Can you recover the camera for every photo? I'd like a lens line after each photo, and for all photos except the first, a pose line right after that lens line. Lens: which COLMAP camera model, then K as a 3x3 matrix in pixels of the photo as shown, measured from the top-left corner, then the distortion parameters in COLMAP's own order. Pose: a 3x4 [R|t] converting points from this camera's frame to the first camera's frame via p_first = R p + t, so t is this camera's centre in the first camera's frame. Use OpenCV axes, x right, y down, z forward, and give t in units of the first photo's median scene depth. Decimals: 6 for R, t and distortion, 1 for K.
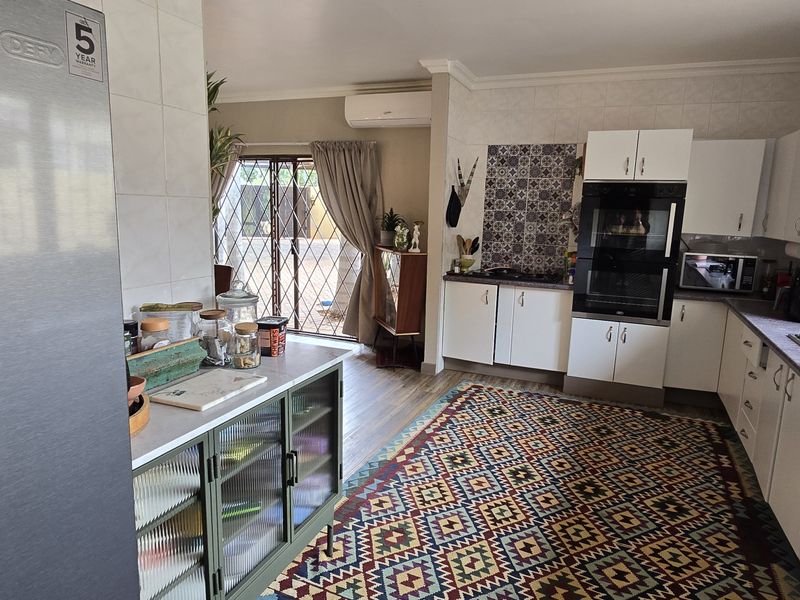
lens RADIAL K [[530.3, 0, 406.8], [0, 530.3, 301.3], [0, 0, 1]] dist [0.004638, 0.000211]
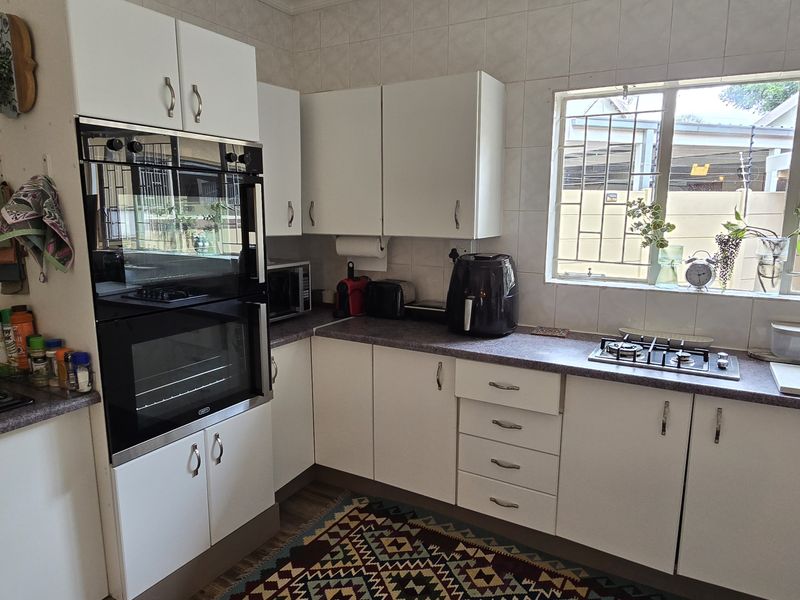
lens RADIAL K [[530.3, 0, 406.8], [0, 530.3, 301.3], [0, 0, 1]] dist [0.004638, 0.000211]
pose [[0.119474, -0.201607, 0.972153, -0.027017], [0.168209, 0.969121, 0.180306, -0.137894], [-0.978484, 0.141983, 0.149697, 0.772429]]
